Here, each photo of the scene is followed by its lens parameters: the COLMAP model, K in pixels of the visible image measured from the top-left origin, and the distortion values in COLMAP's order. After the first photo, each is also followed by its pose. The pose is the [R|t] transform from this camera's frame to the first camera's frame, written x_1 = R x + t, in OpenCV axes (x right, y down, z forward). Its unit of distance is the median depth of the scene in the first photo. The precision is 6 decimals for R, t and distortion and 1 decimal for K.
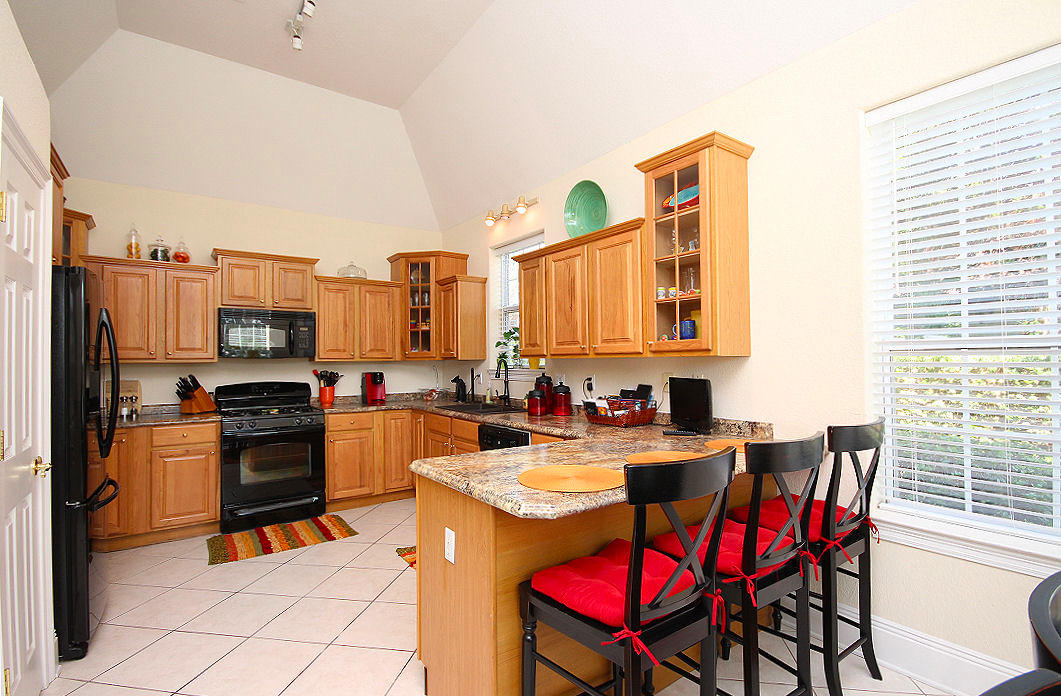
lens RADIAL K [[503.7, 0, 529.1], [0, 503.7, 352.0], [0, 0, 1]] dist [-0.000083, -0.000230]
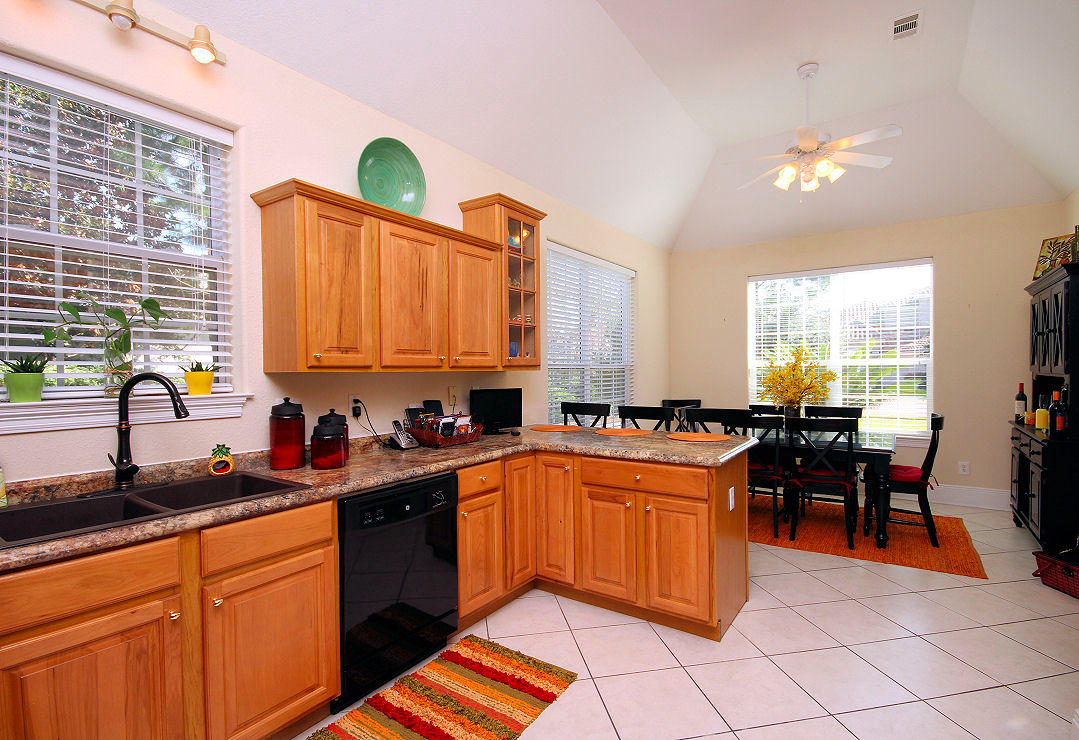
lens RADIAL K [[516.8, 0, 538.8], [0, 516.8, 372.9], [0, 0, 1]] dist [-0.000629, -0.000002]
pose [[-0.337245, 0.010350, 0.941360, -0.602387], [-0.002873, 0.999924, -0.012023, 0.019188], [-0.941413, -0.006759, -0.337189, 0.903922]]
